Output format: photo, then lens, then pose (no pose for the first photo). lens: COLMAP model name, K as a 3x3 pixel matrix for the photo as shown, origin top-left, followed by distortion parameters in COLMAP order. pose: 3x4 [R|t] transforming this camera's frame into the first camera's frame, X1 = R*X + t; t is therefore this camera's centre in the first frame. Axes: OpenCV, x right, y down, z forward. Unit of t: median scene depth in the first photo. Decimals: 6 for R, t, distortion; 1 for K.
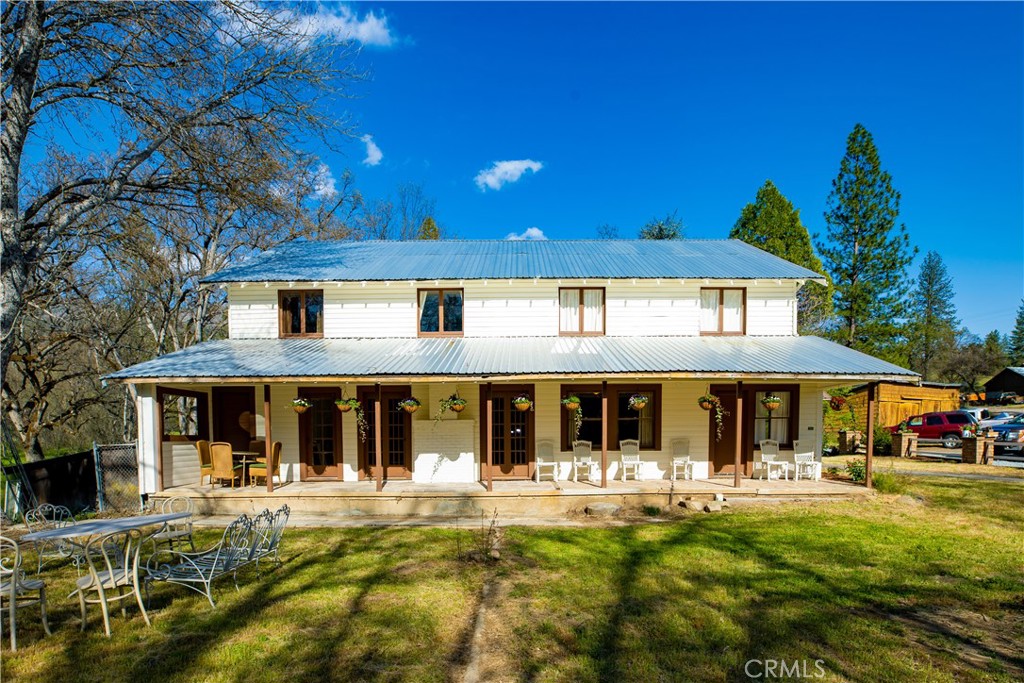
lens RADIAL K [[530.6, 0, 475.7], [0, 530.6, 342.3], [0, 0, 1]] dist [-0.037272, -0.000124]
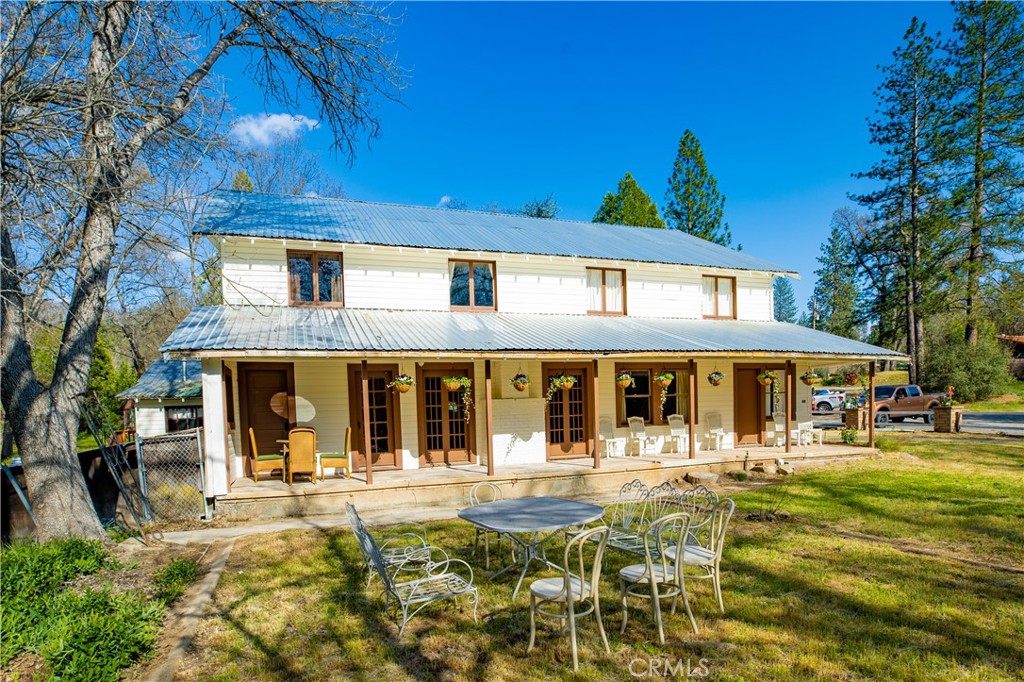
lens RADIAL K [[564.2, 0, 512.4], [0, 564.2, 311.2], [0, 0, 1]] dist [-0.042285, -0.000009]
pose [[0.942982, 0.036438, 0.330844, -0.393885], [-0.031656, 0.999302, -0.019831, 0.008375], [-0.331336, 0.008227, 0.943477, 0.037258]]
